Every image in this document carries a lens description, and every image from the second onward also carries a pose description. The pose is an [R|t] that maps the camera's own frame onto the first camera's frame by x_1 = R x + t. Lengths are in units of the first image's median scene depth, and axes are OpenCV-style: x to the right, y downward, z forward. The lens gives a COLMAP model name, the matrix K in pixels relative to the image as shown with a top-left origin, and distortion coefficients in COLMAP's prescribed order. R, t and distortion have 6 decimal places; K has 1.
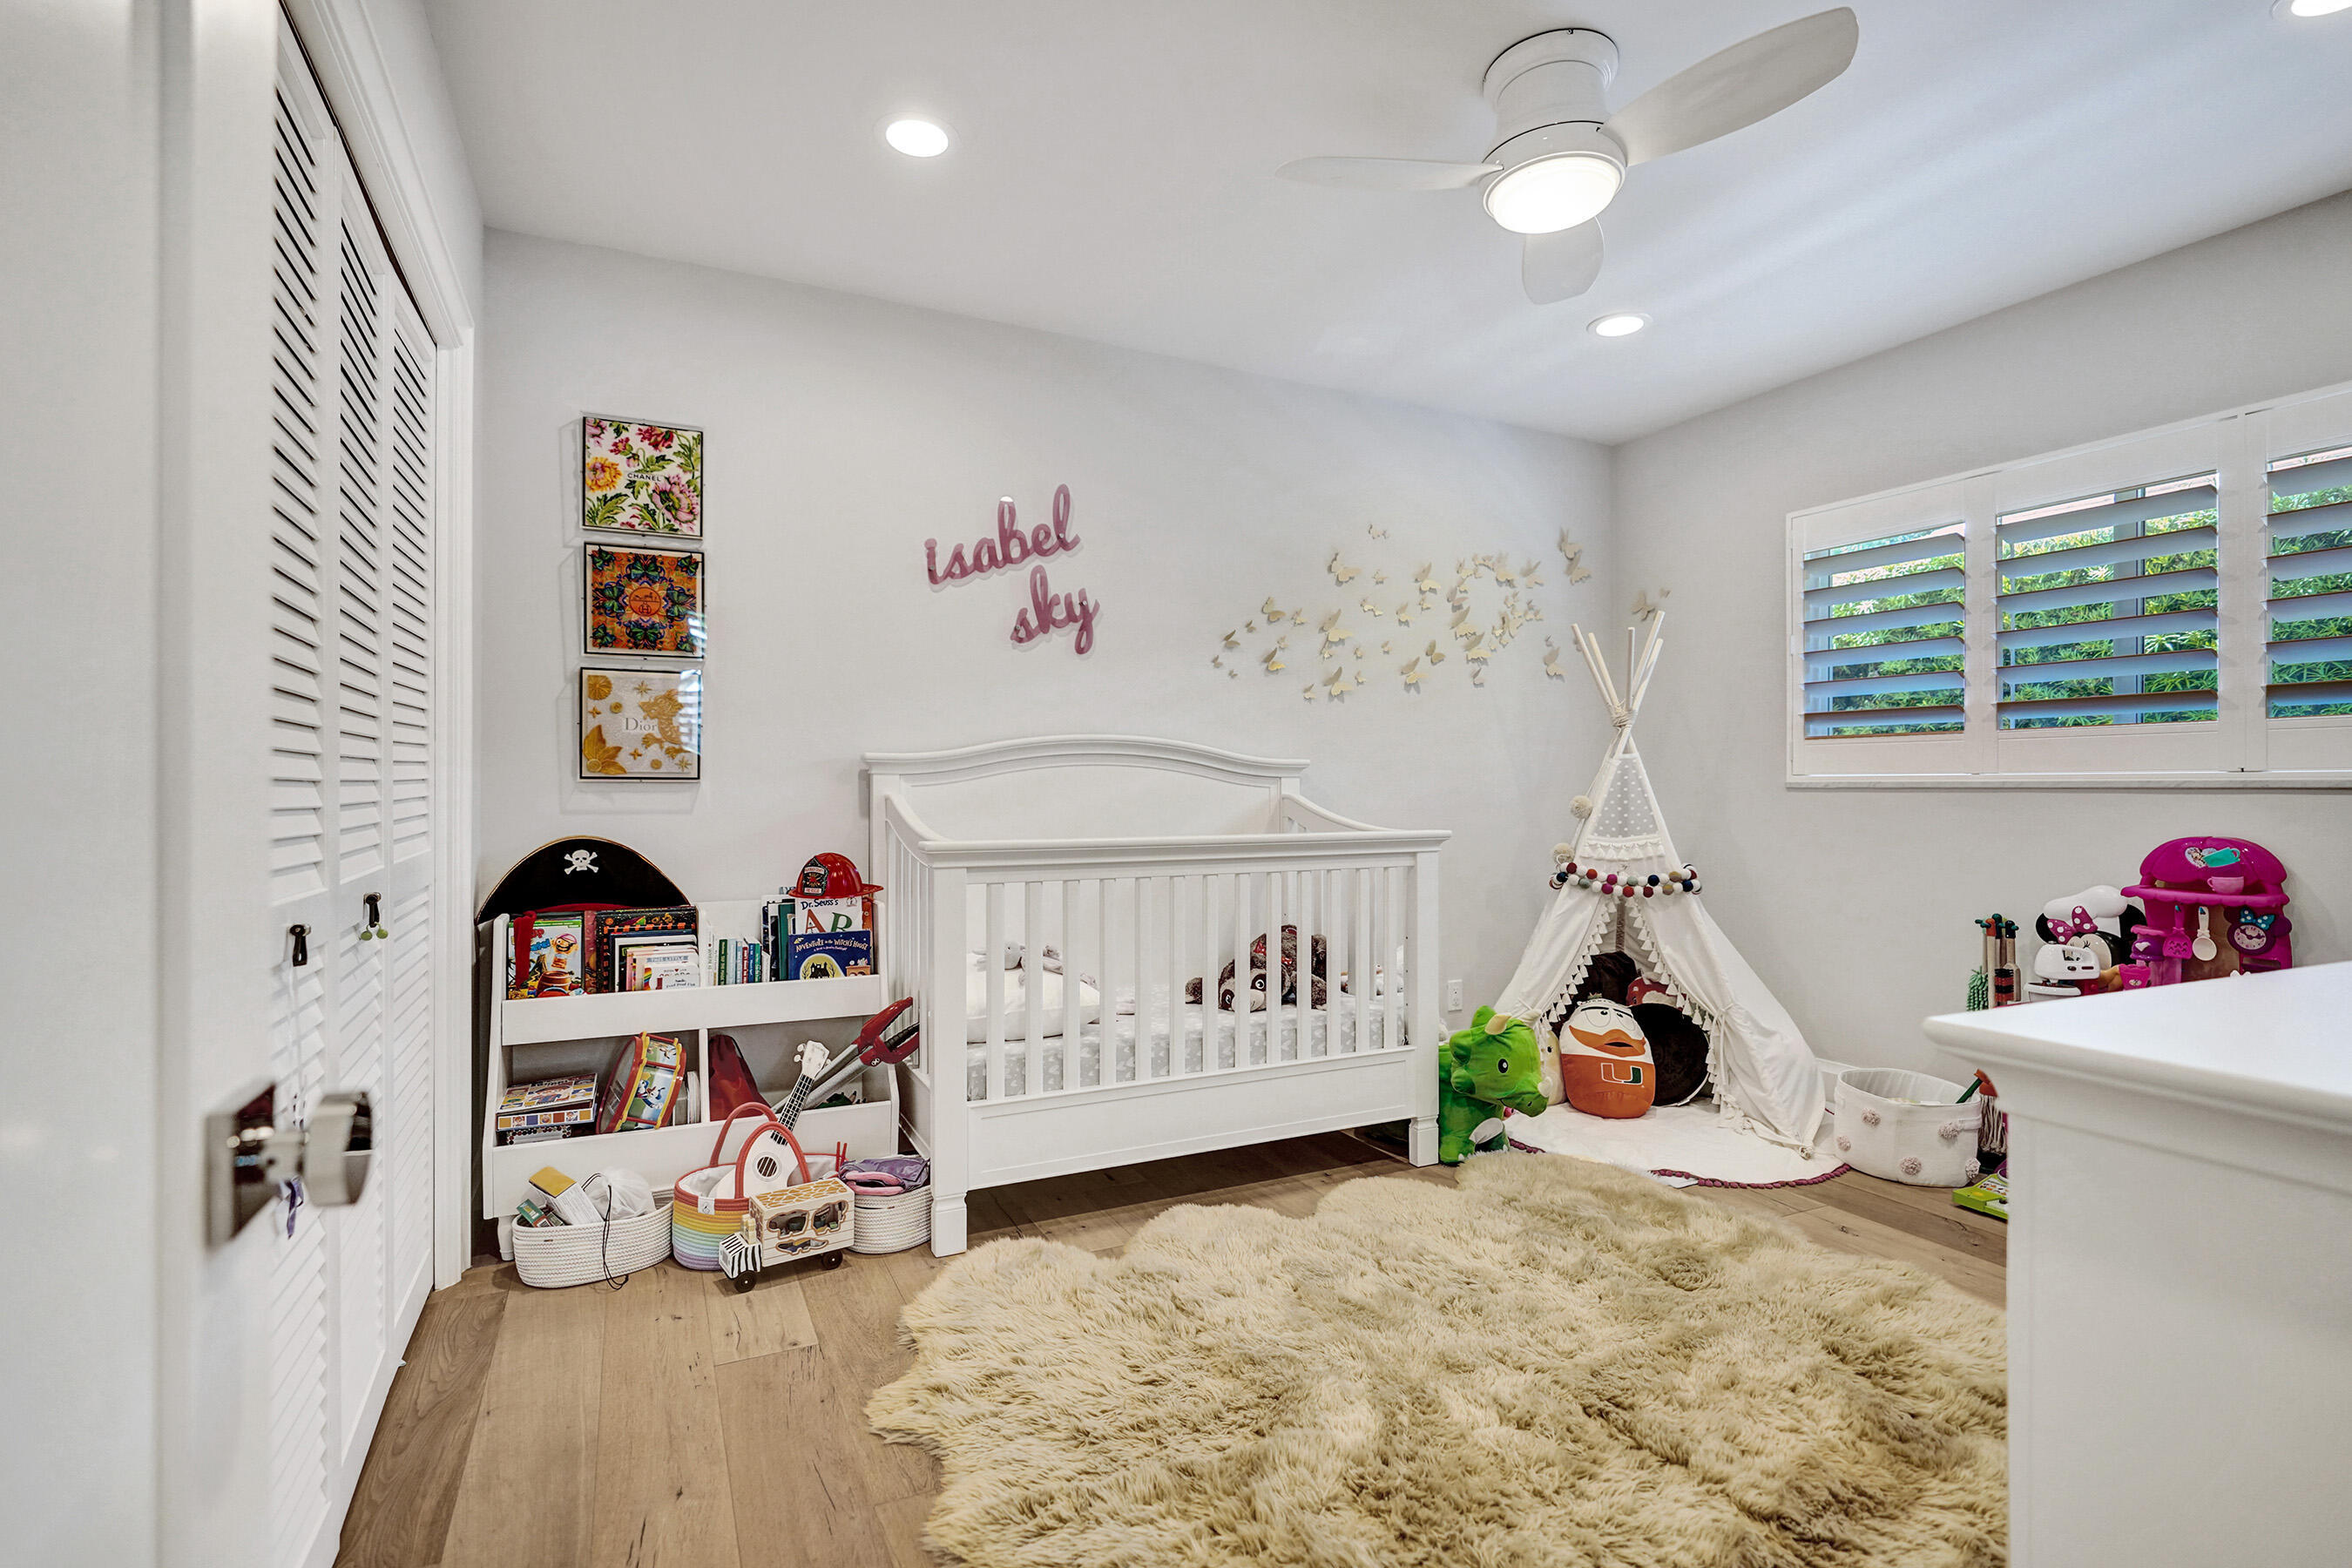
lens RADIAL K [[1113.3, 0, 1158.9], [0, 1113.3, 784.4], [0, 0, 1]] dist [0.000019, -0.001089]
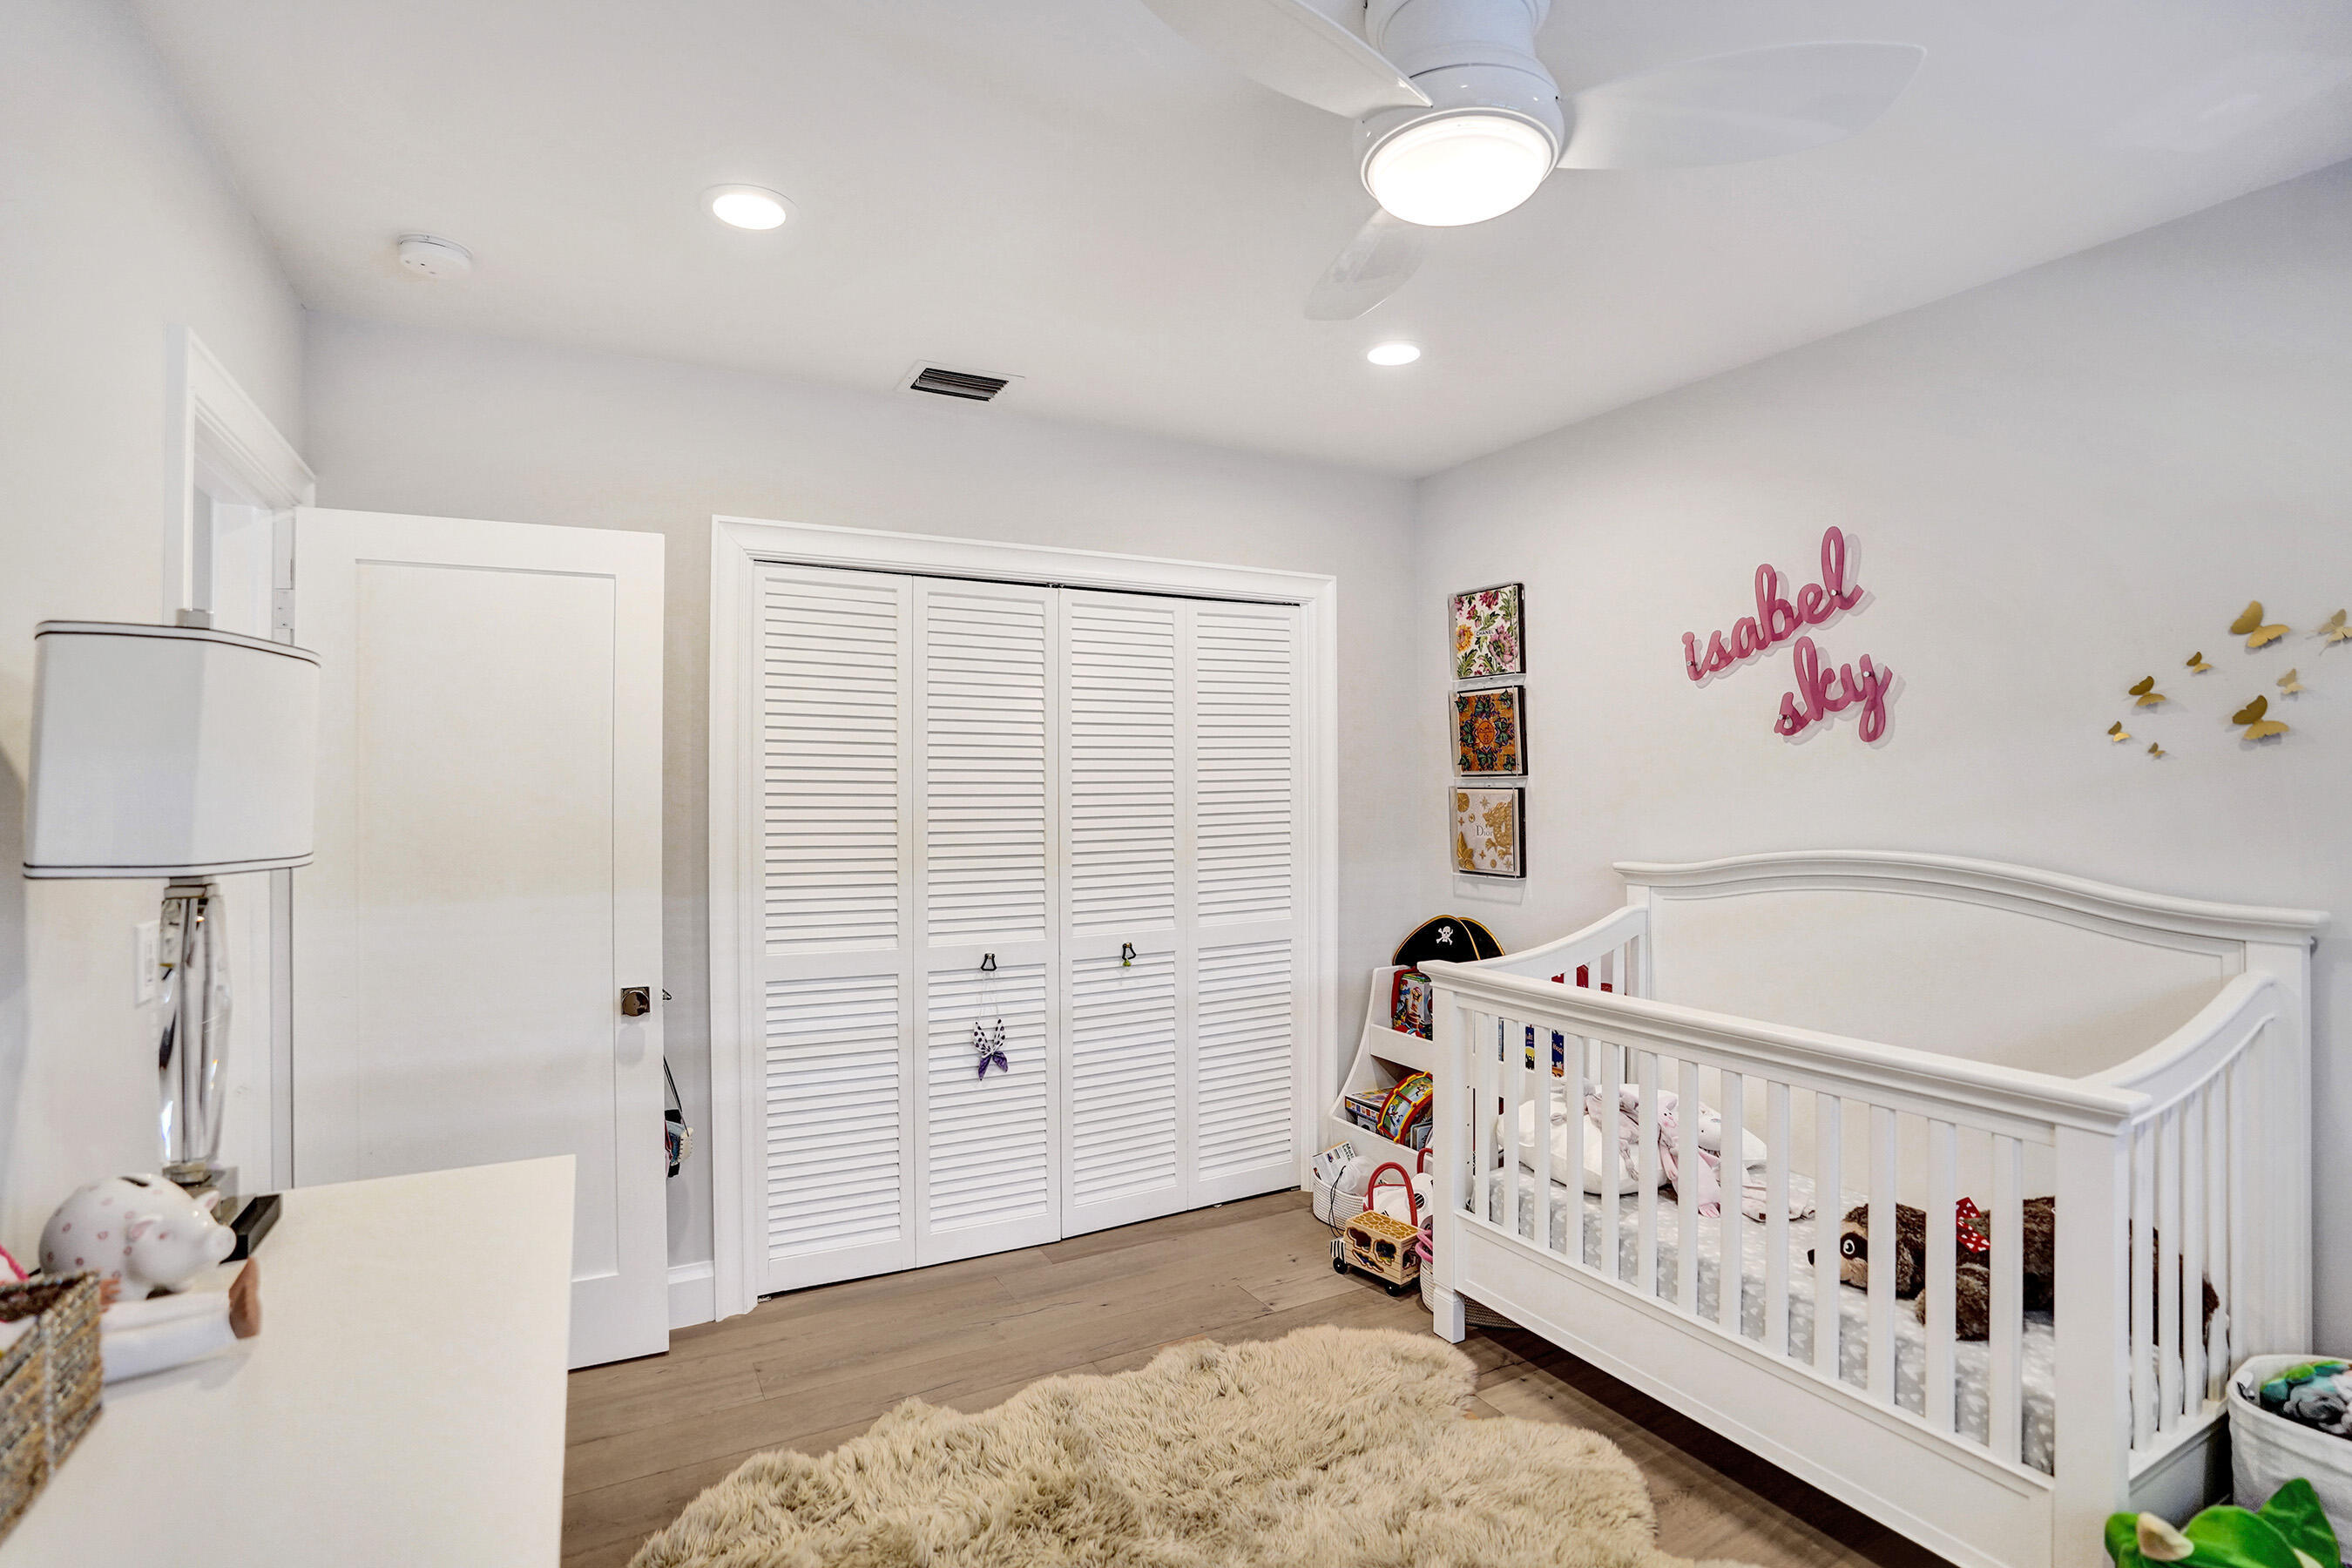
lens RADIAL K [[1113.3, 0, 1162.4], [0, 1113.3, 792.7], [0, 0, 1]] dist [0.000019, -0.001089]
pose [[0.067696, -0.000027, -0.997706, 0.751139], [0.002354, 0.999997, 0.000132, -0.097407], [0.997703, -0.002358, 0.067695, 0.551802]]
